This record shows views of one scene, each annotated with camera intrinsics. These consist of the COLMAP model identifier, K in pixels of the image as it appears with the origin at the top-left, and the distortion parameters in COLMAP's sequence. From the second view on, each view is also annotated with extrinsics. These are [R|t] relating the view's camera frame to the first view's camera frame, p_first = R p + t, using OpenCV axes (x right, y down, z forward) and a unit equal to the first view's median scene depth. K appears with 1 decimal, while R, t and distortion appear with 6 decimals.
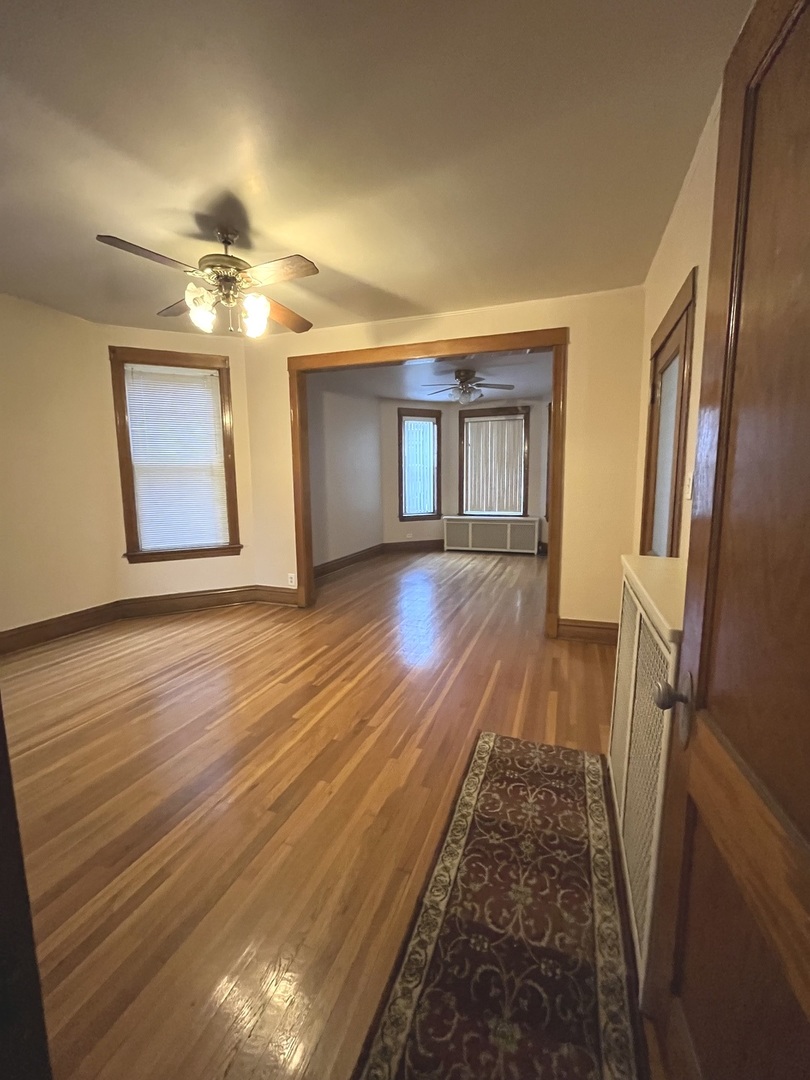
lens RADIAL K [[436.7, 0, 408.7], [0, 436.7, 539.7], [0, 0, 1]] dist [-0.000743, -0.000103]
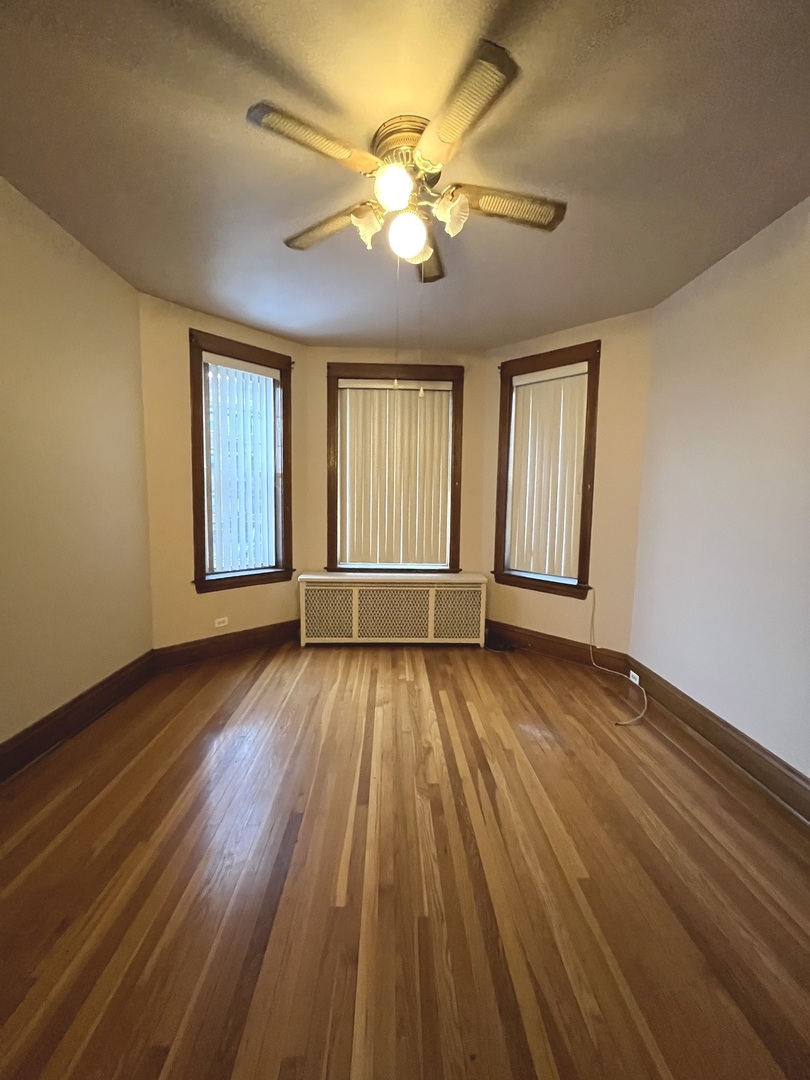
lens RADIAL K [[436.7, 0, 402.8], [0, 436.7, 534.9], [0, 0, 1]] dist [-0.000743, -0.000103]
pose [[0.932834, -0.006348, 0.360252, 0.013619], [0.025372, 0.998520, -0.048102, -0.072809], [-0.359413, 0.054012, 0.931614, 0.509784]]
